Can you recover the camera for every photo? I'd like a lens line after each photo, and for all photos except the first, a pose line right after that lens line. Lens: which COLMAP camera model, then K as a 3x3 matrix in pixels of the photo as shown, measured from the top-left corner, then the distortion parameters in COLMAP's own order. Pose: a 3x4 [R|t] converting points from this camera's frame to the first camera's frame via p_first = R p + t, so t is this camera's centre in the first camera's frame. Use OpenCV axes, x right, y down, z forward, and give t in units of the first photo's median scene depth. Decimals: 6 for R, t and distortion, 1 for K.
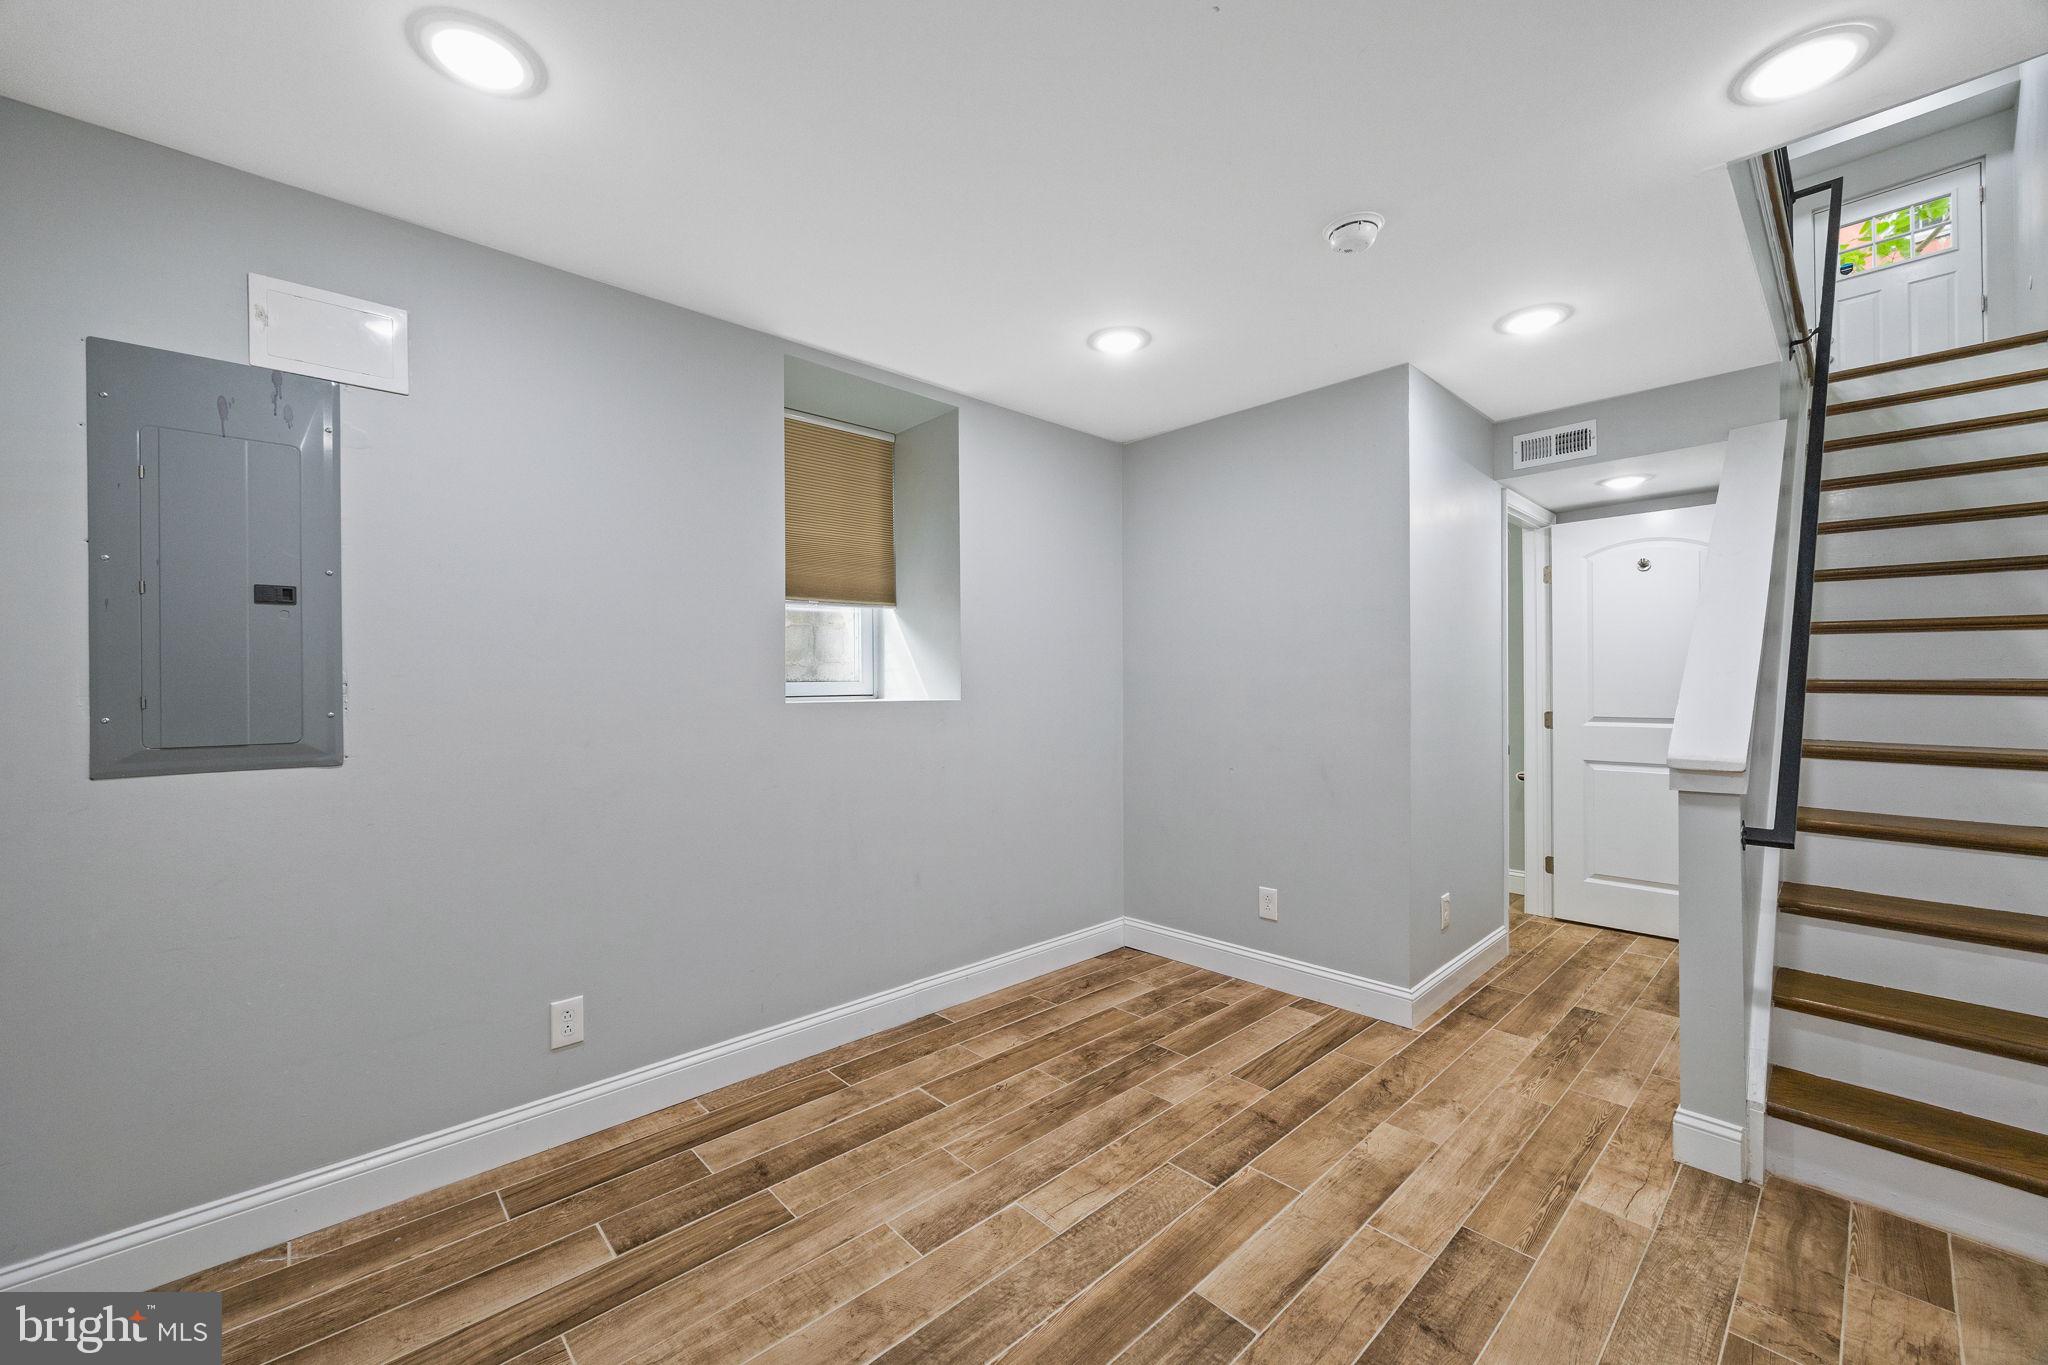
lens RADIAL K [[790.4, 0, 1016.6], [0, 790.4, 684.4], [0, 0, 1]] dist [0.001512, -0.000118]
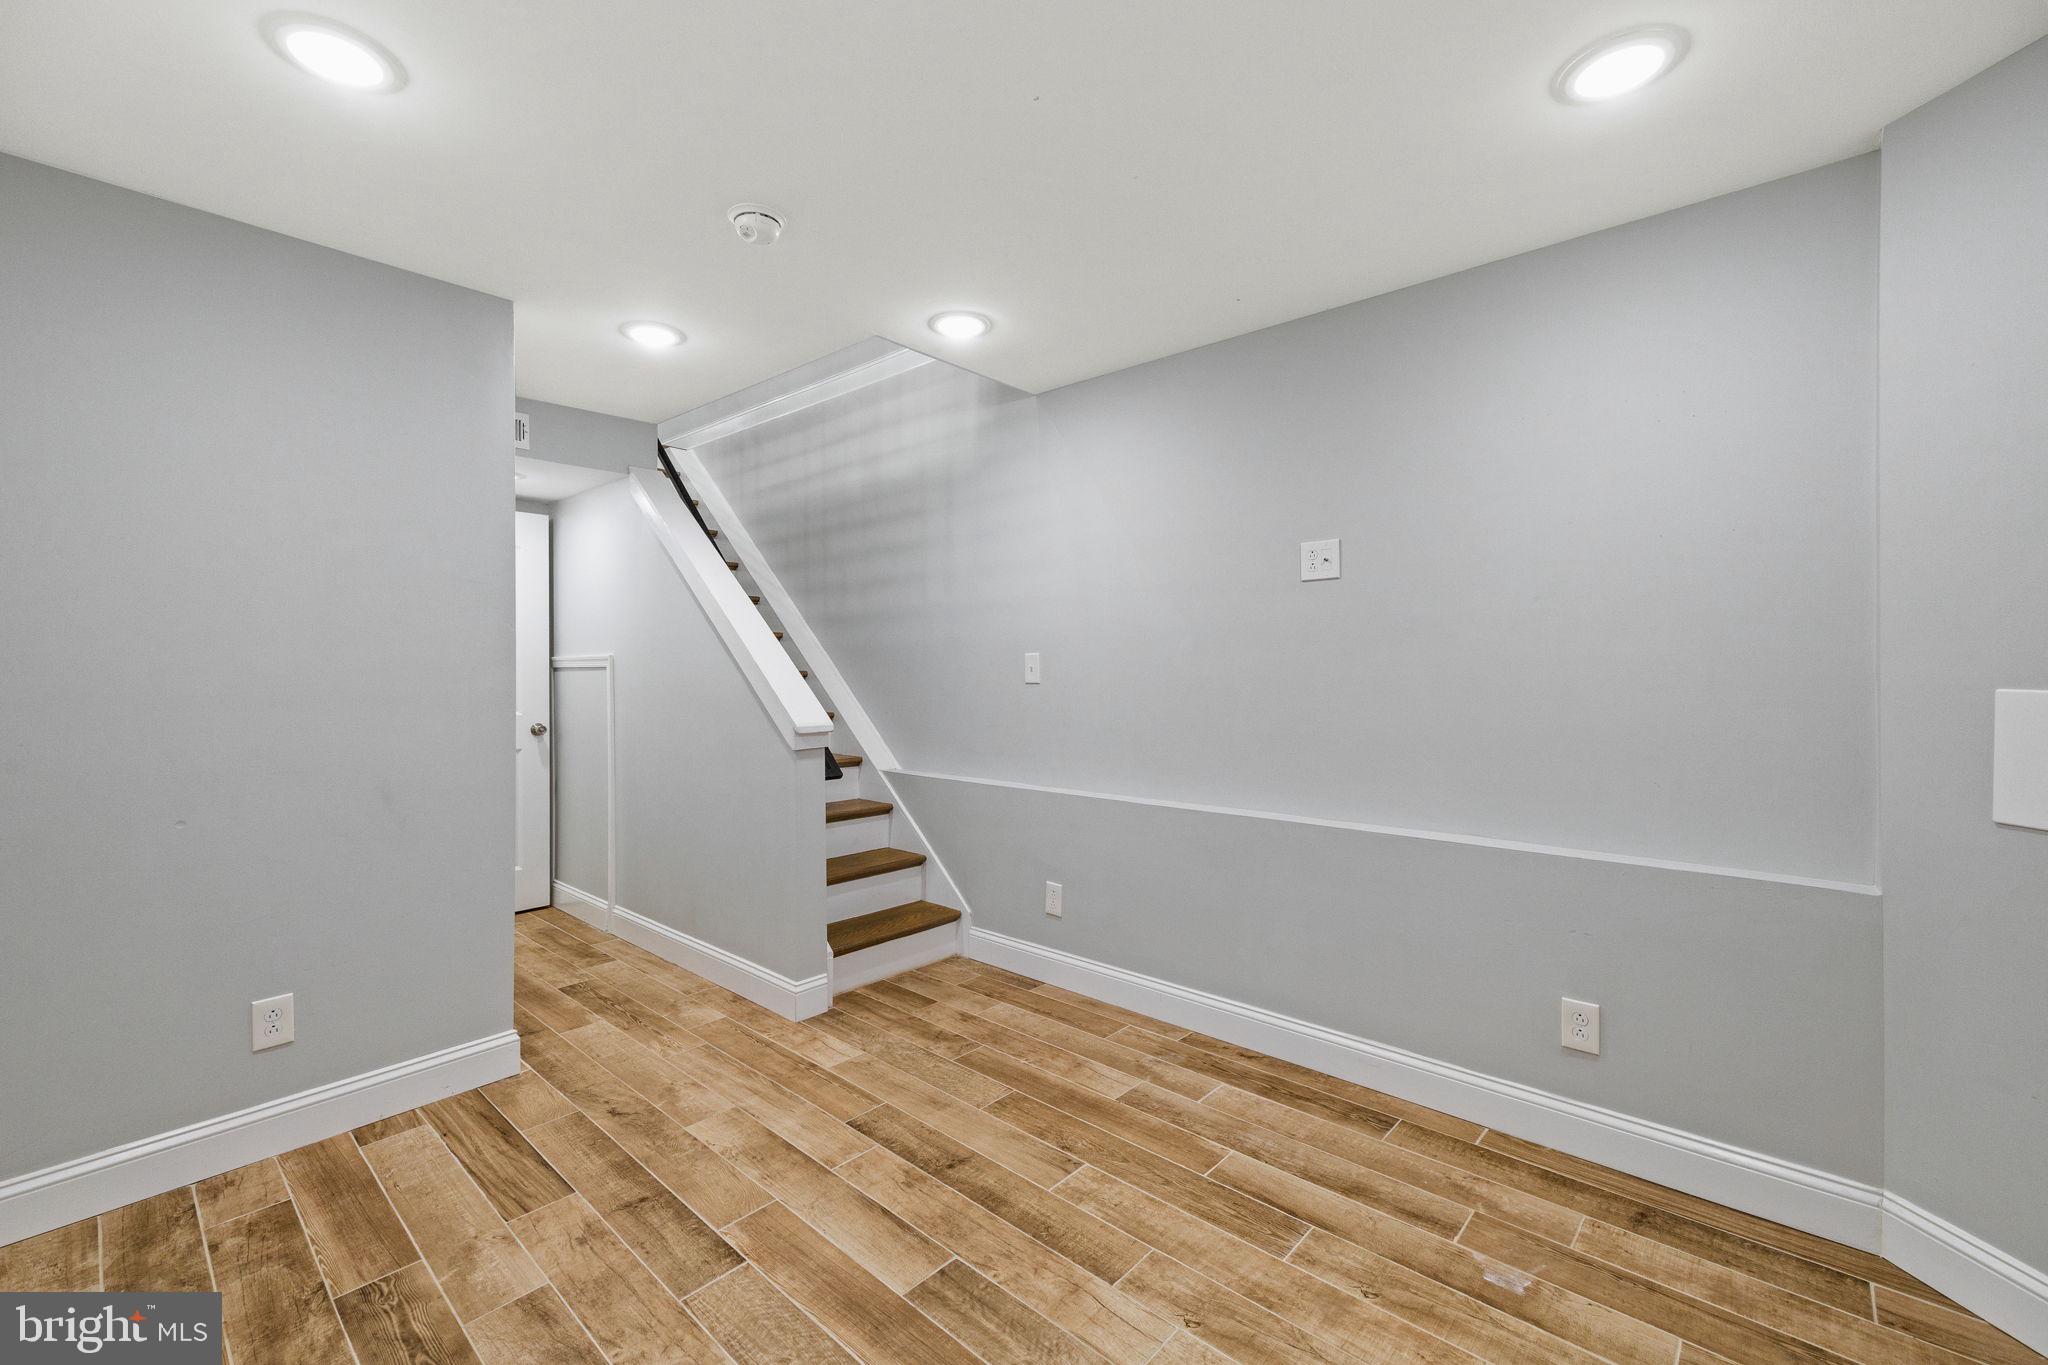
lens RADIAL K [[839.3, 0, 1018.2], [0, 839.3, 672.7], [0, 0, 1]] dist [0.000866, -0.000032]
pose [[-0.083622, -0.000002, 0.996498, -0.573745], [0.007222, 0.999974, 0.000608, 0.001963], [-0.996471, 0.007248, -0.083619, 0.661657]]
